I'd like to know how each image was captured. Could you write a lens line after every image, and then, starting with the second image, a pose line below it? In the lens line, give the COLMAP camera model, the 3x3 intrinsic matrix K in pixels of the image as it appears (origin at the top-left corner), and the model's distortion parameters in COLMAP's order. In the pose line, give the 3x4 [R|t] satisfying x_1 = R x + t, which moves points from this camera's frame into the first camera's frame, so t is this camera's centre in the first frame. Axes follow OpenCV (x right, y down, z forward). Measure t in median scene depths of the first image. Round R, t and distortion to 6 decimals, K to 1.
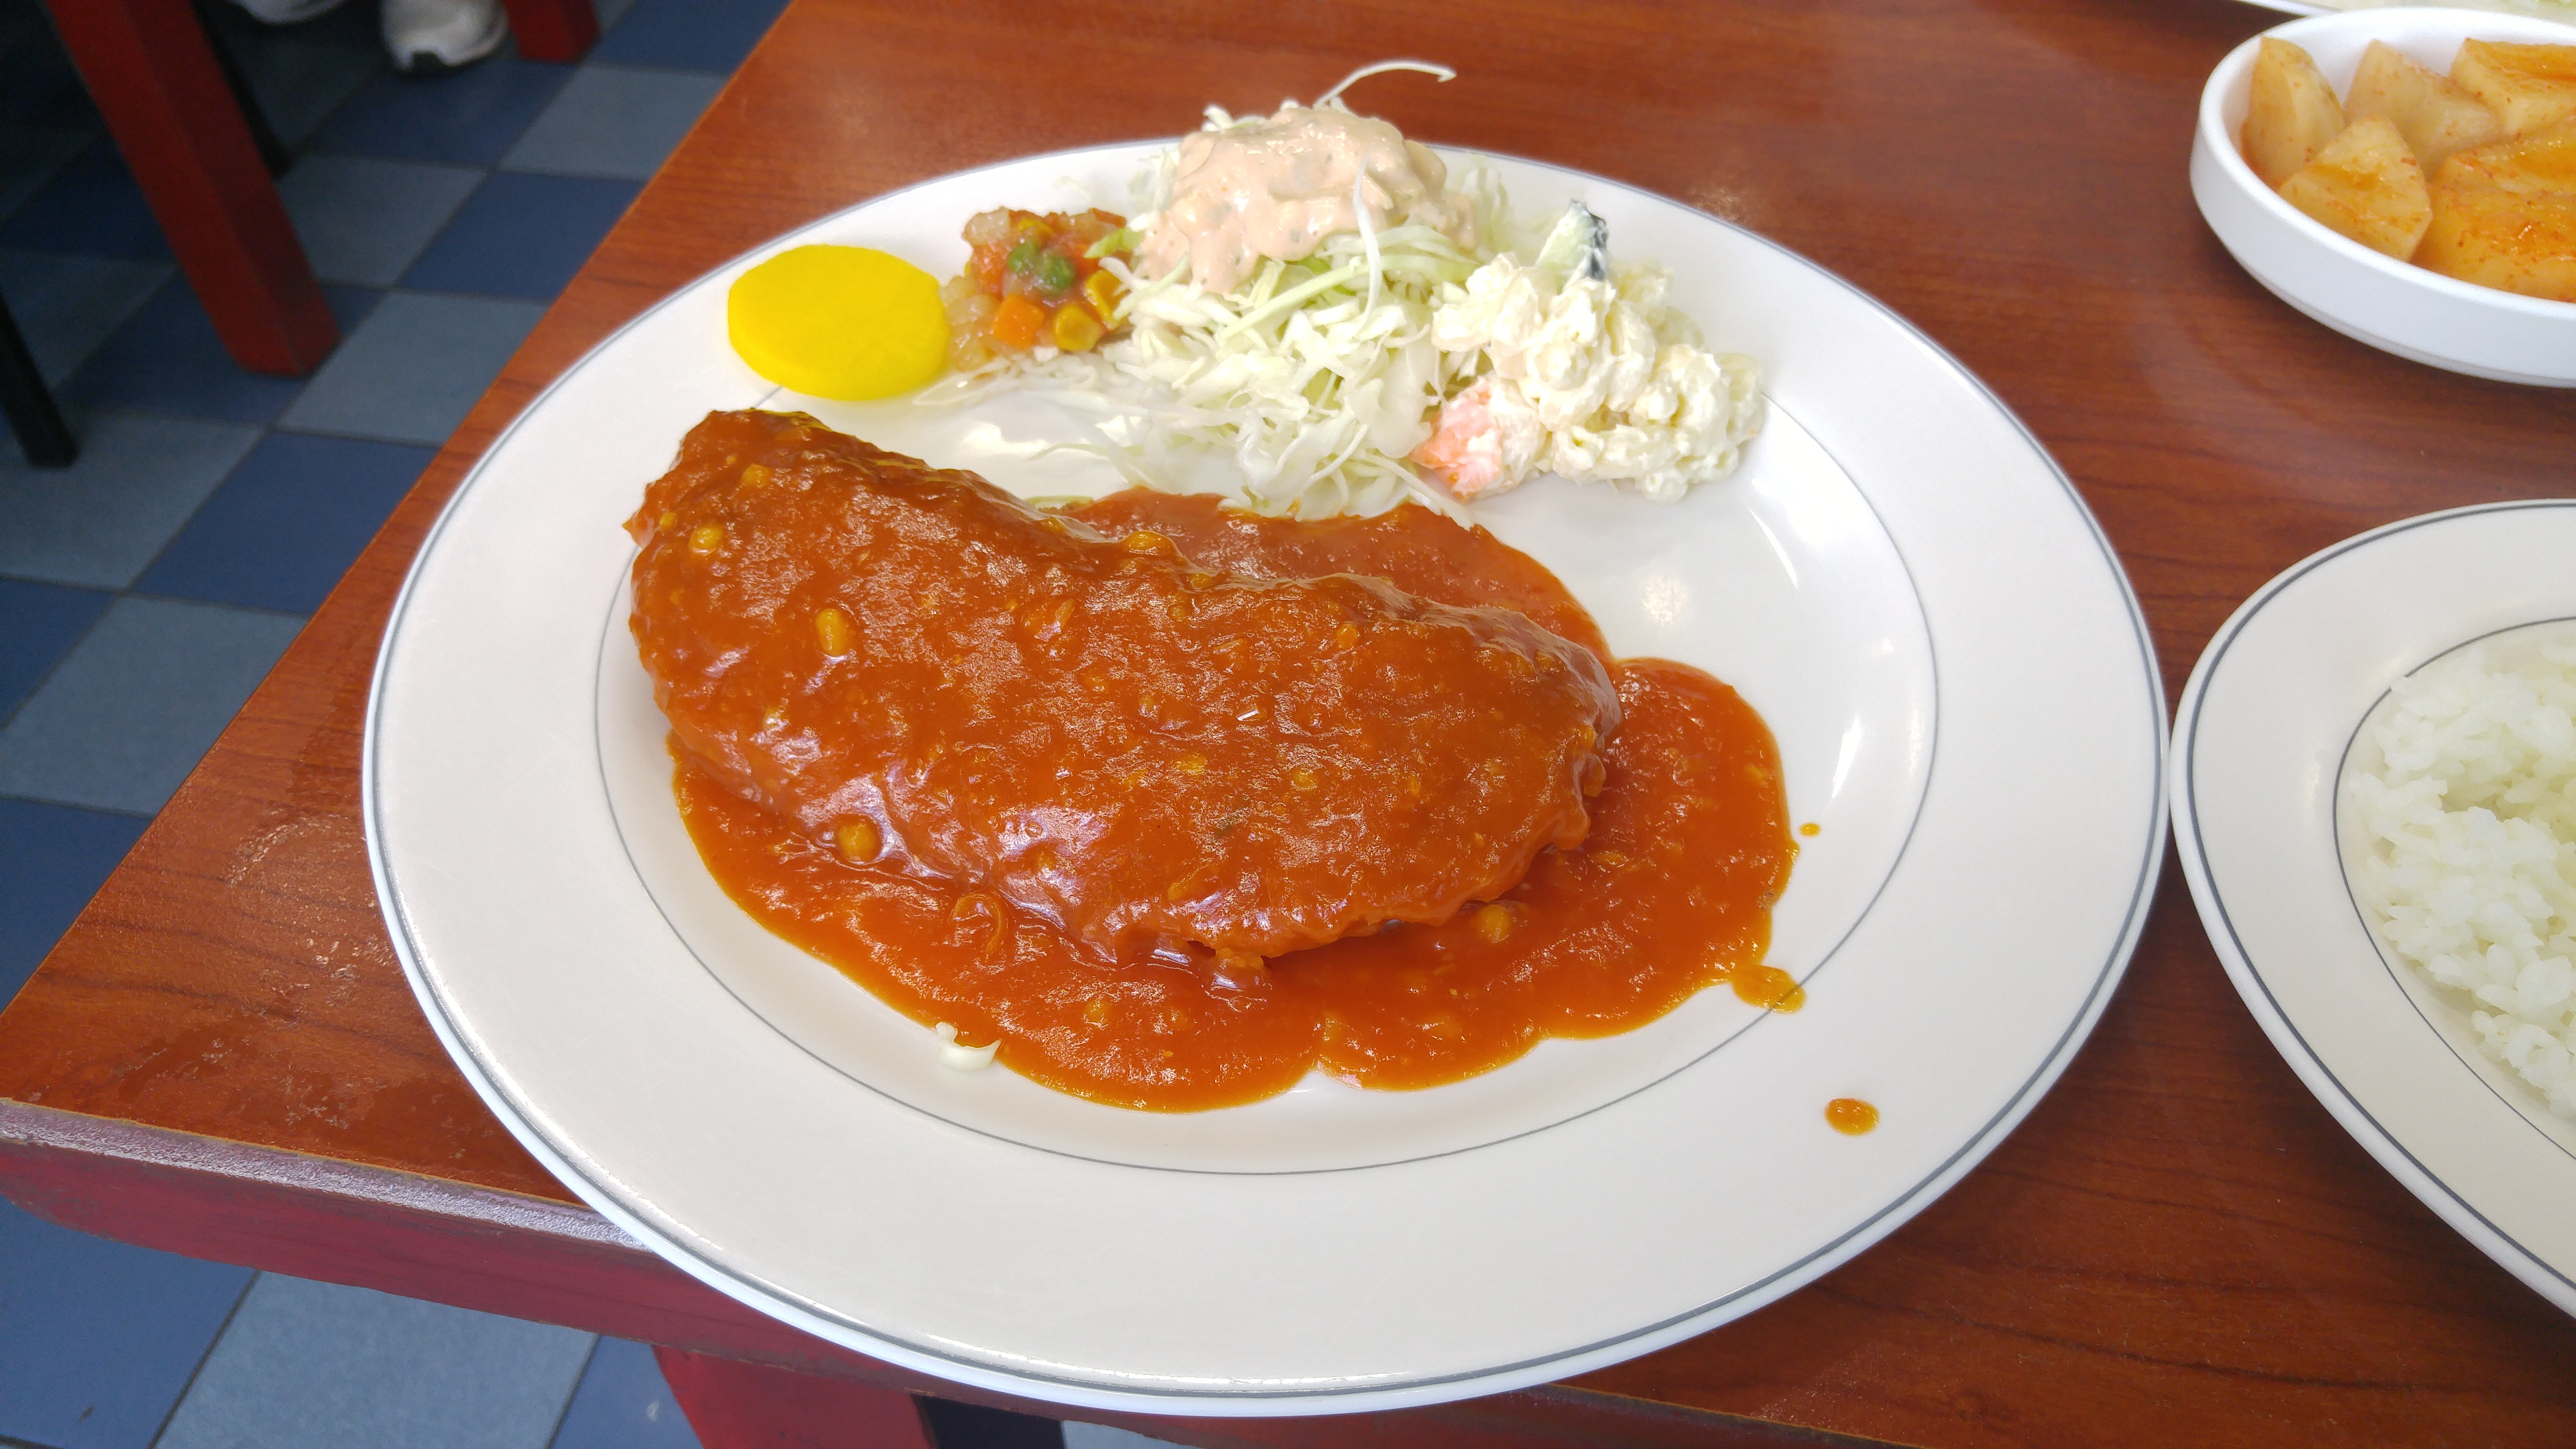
lens RADIAL K [[2215.8, 0, 1341.2], [0, 2215.8, 722.1], [0, 0, 1]] dist [0.133615, -0.401541]
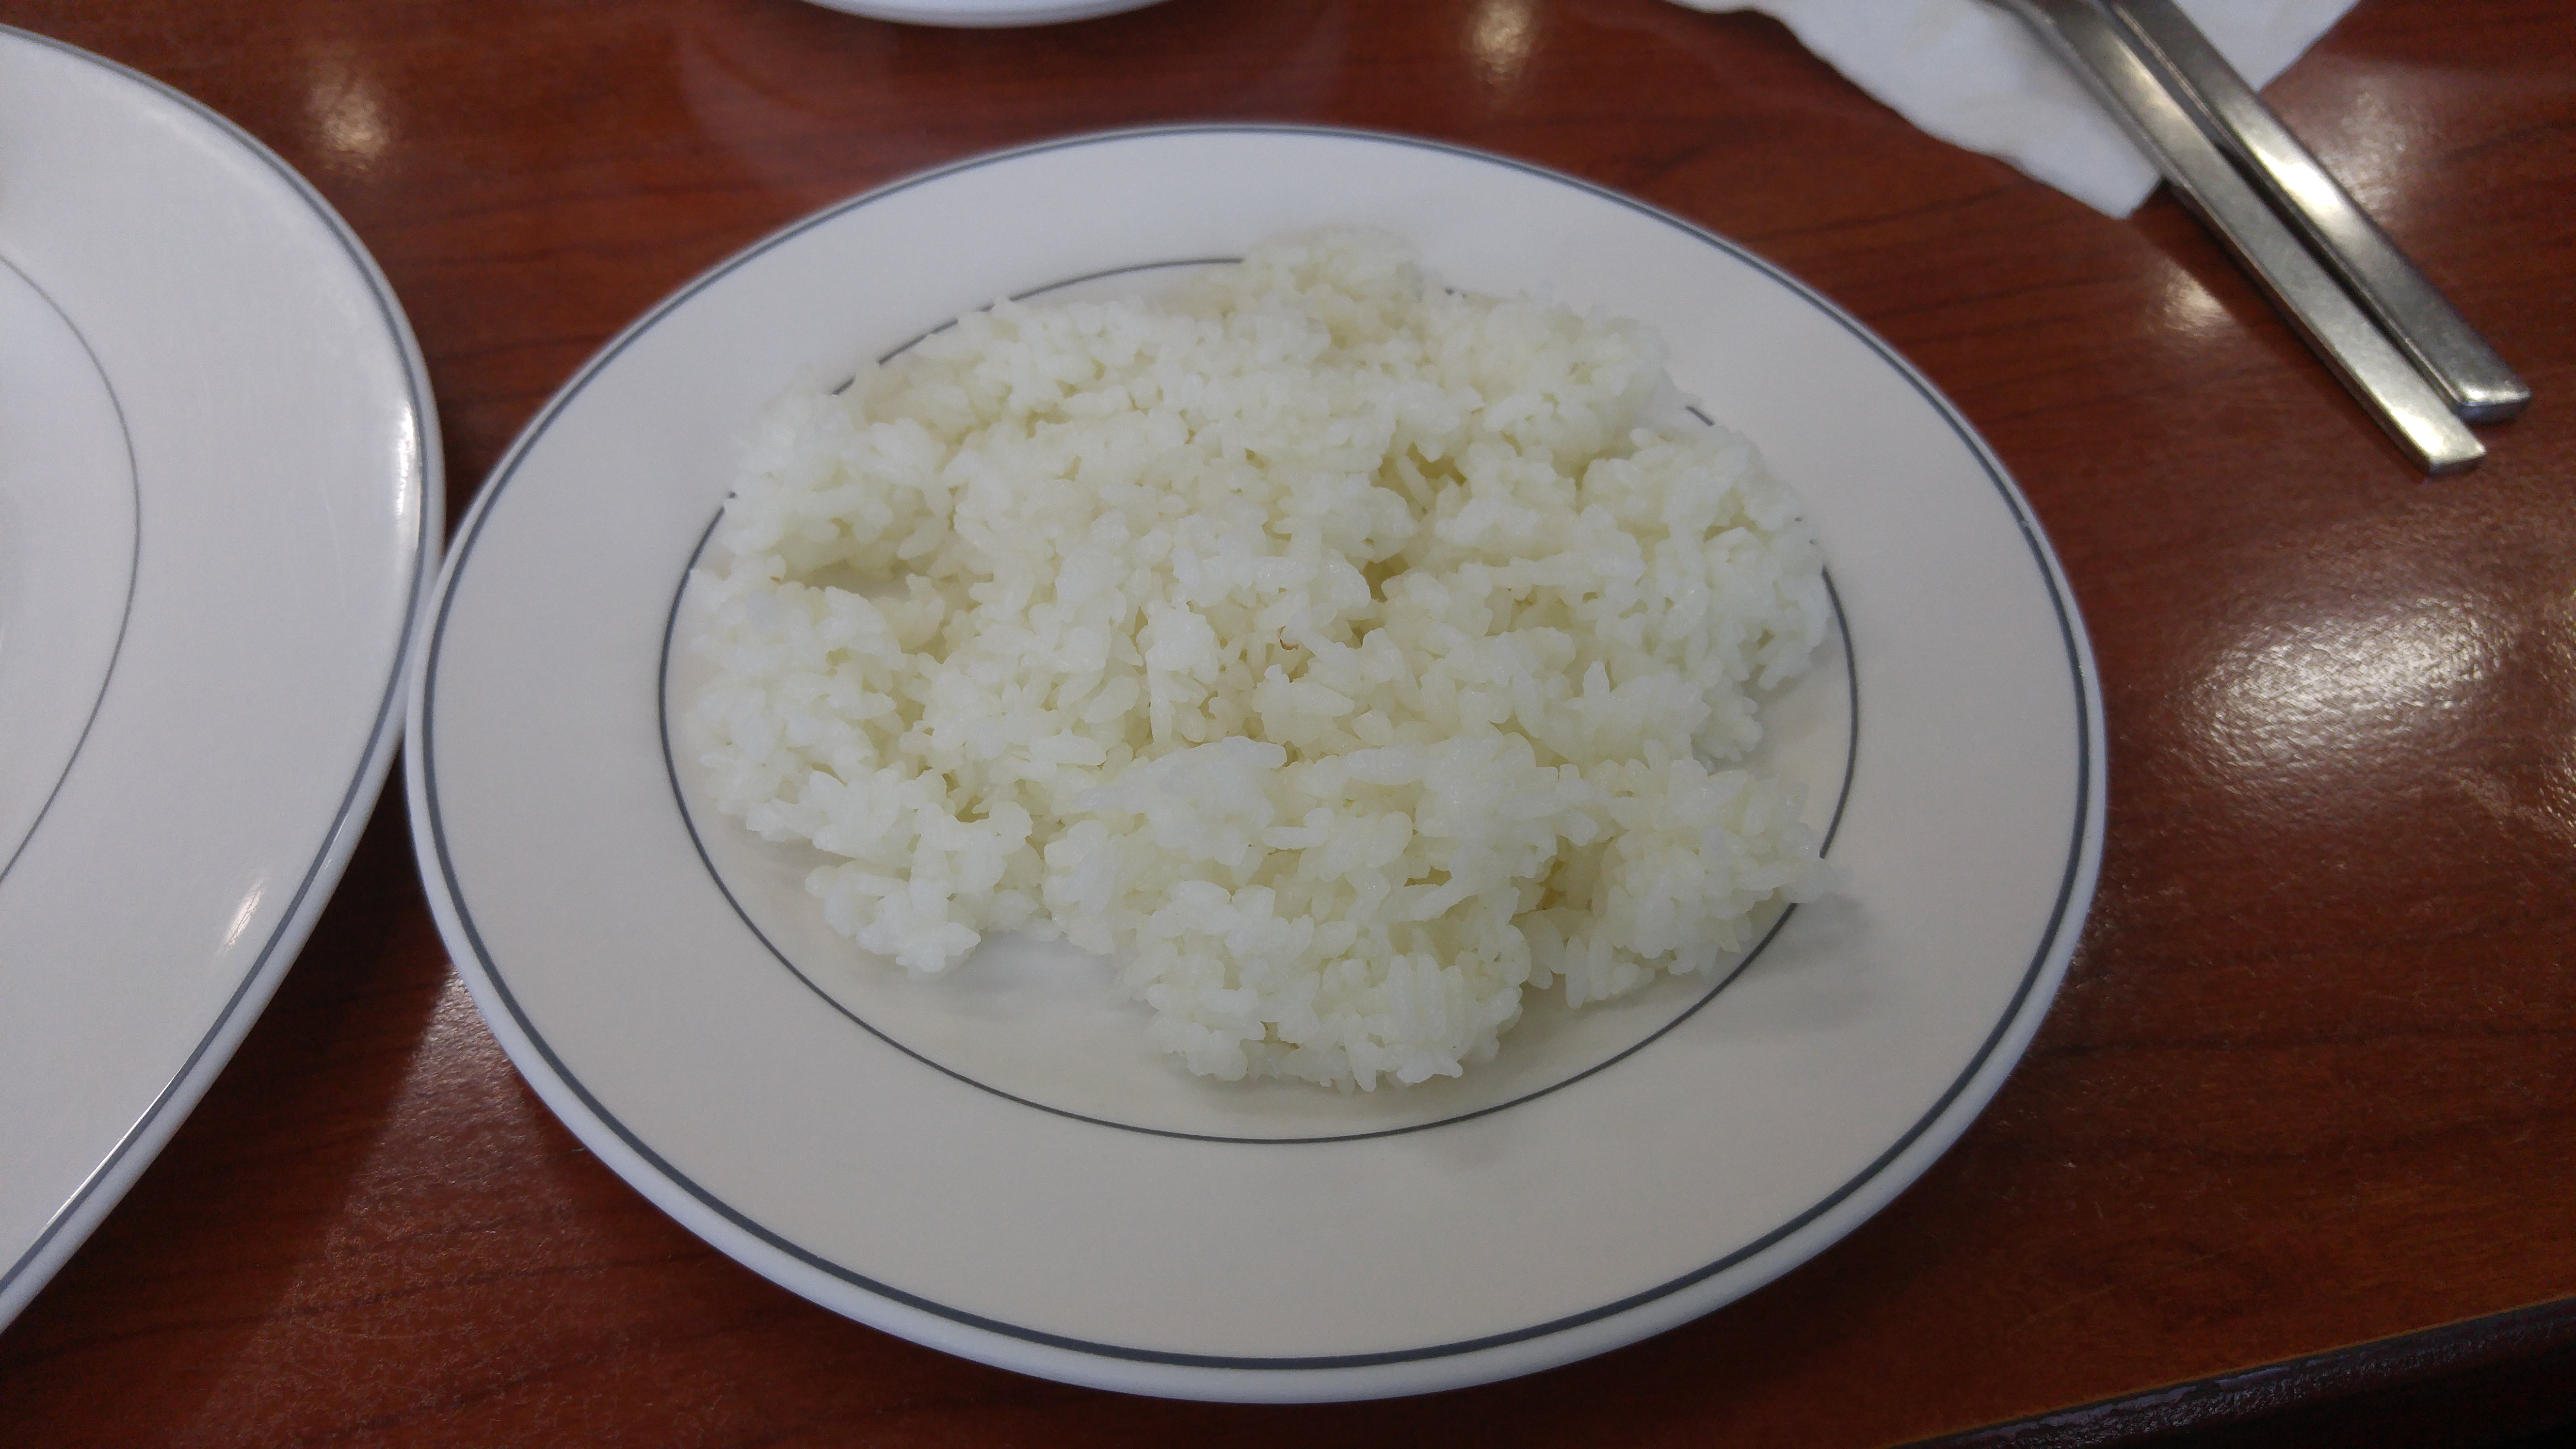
lens RADIAL K [[2261.3, 0, 1294.8], [0, 2261.3, 682.2], [0, 0, 1]] dist [-0.010556, -0.007351]
pose [[0.920793, -0.274271, 0.277336, 0.358707], [0.263465, 0.961648, 0.076279, 0.044167], [-0.287621, 0.002831, 0.957740, 0.197802]]
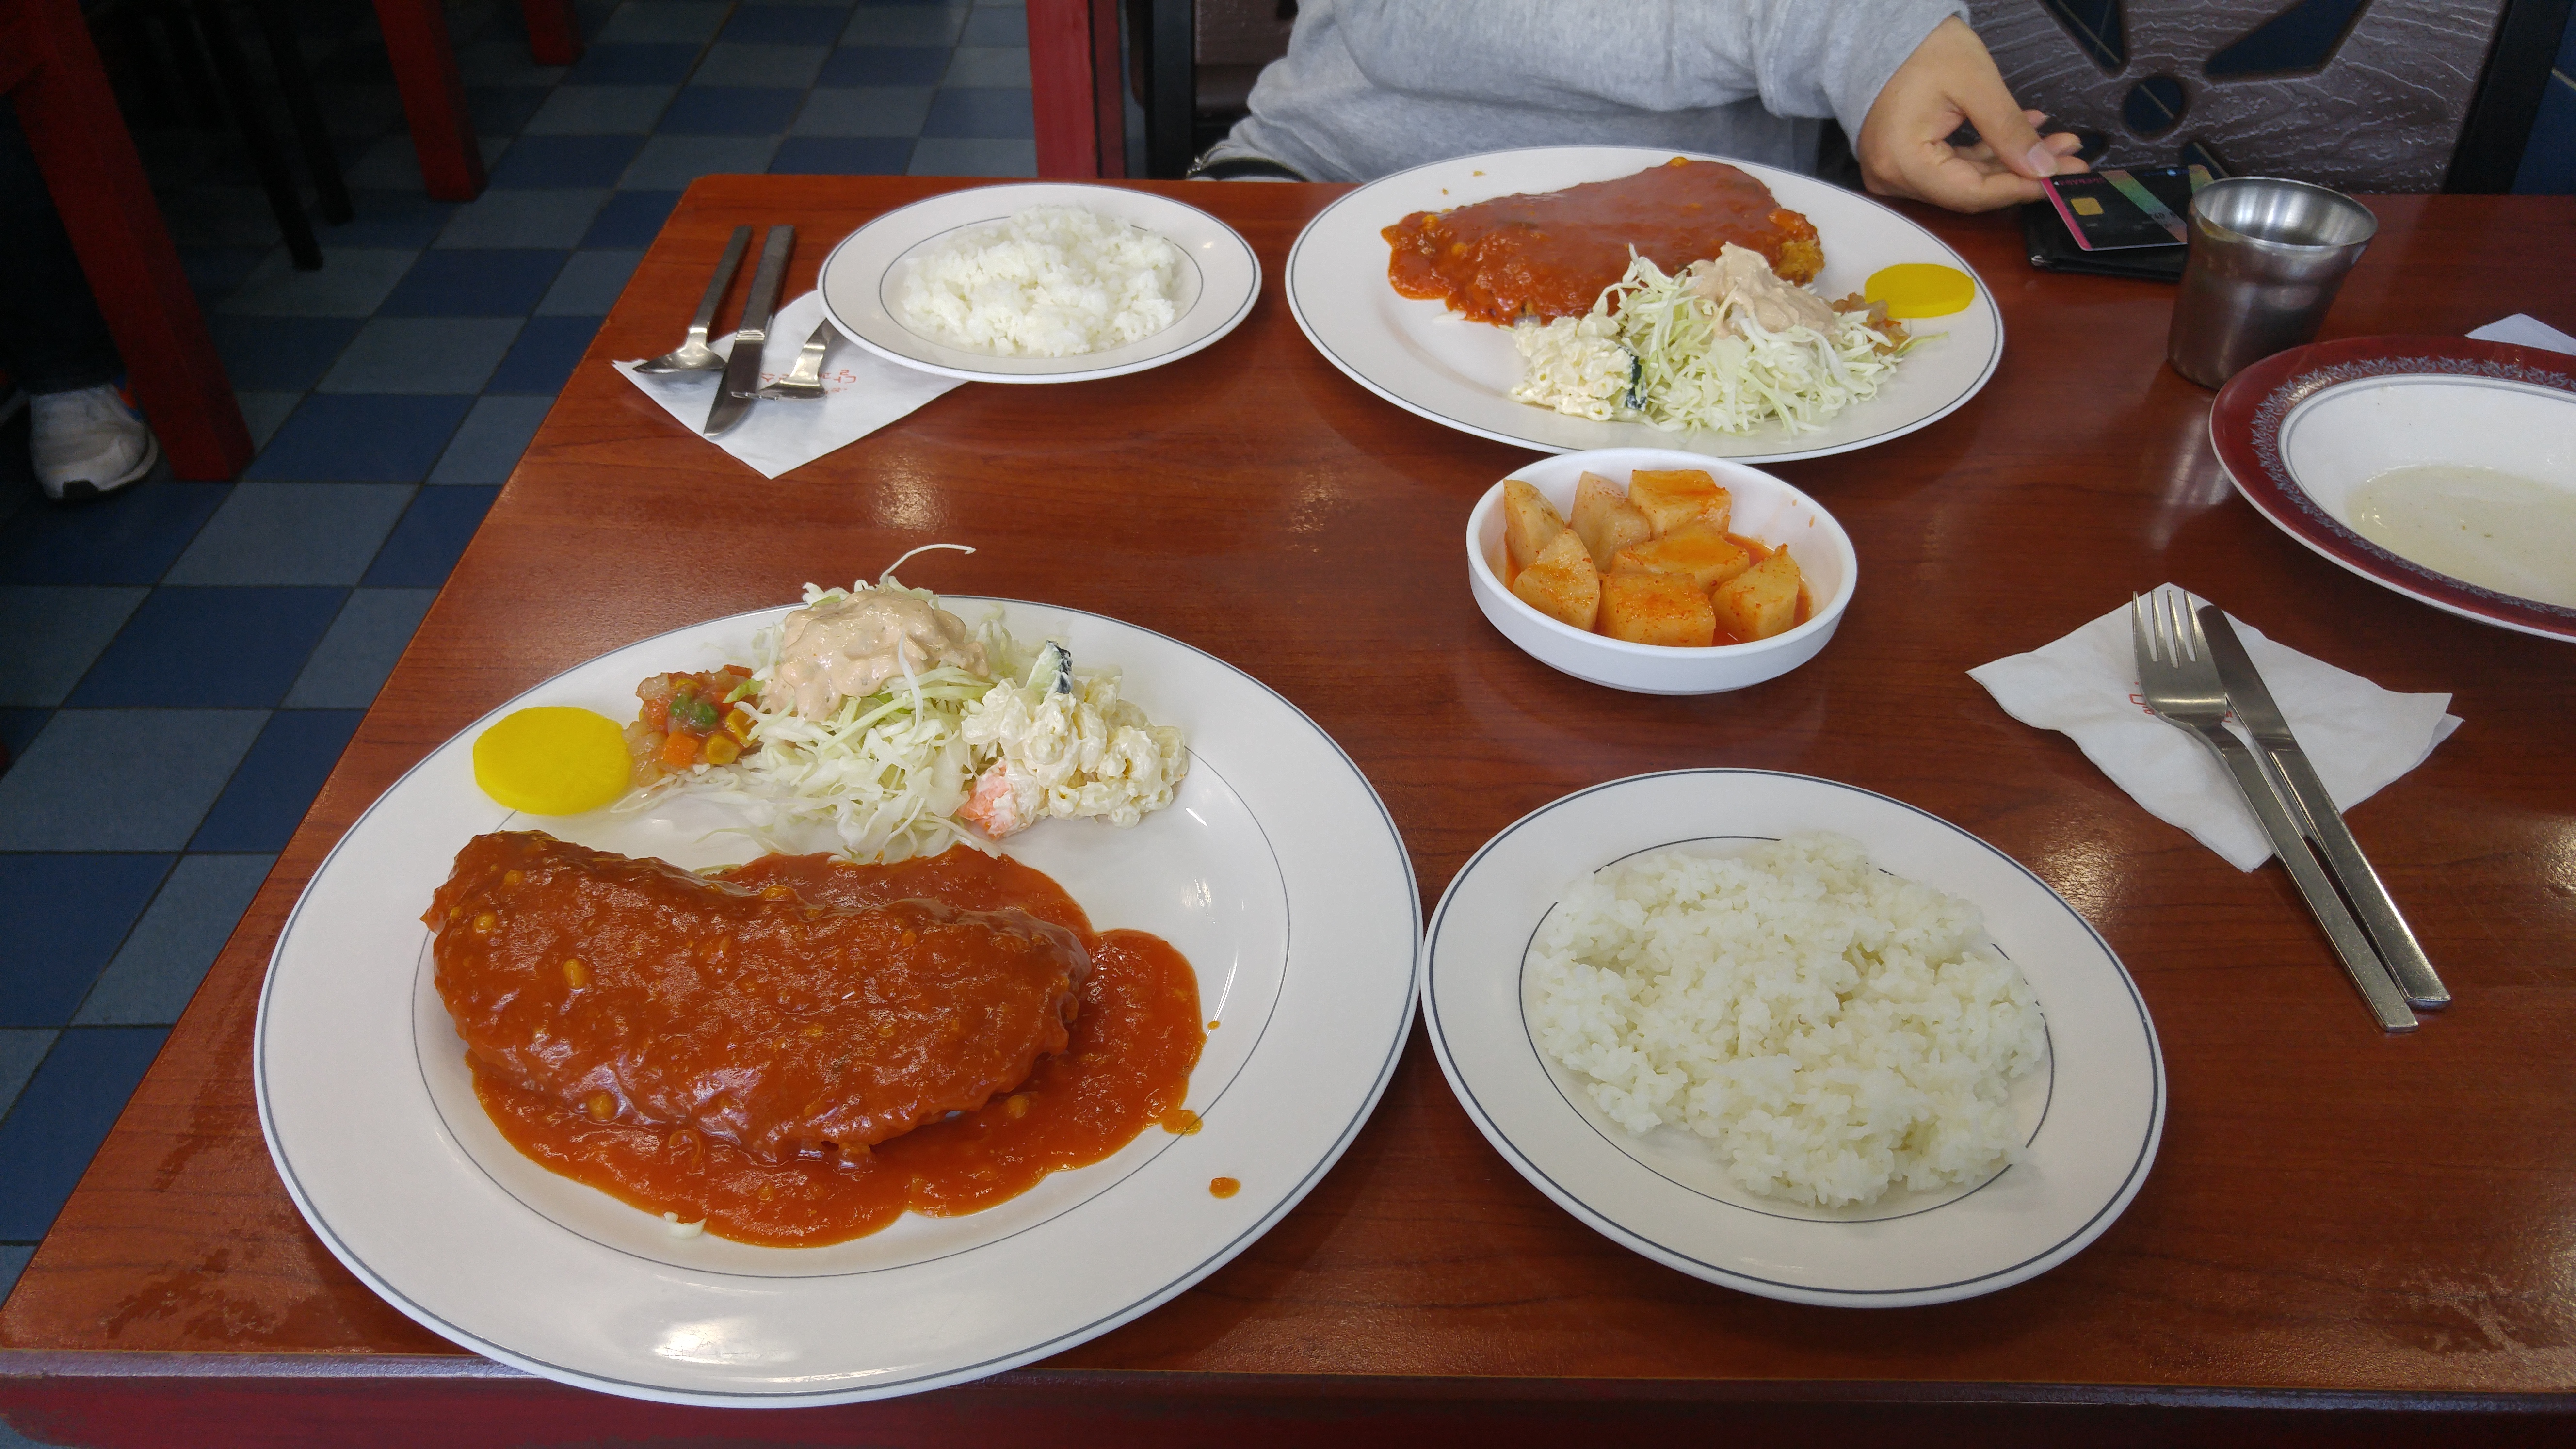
lens RADIAL K [[2053.4, 0, 1336.2], [0, 2053.4, 724.5], [0, 0, 1]] dist [0.079129, -0.170536]
pose [[0.981859, -0.095032, 0.164076, 0.062812], [0.115512, 0.986013, -0.120148, 0.019230], [-0.150363, 0.136921, 0.979103, -0.437064]]
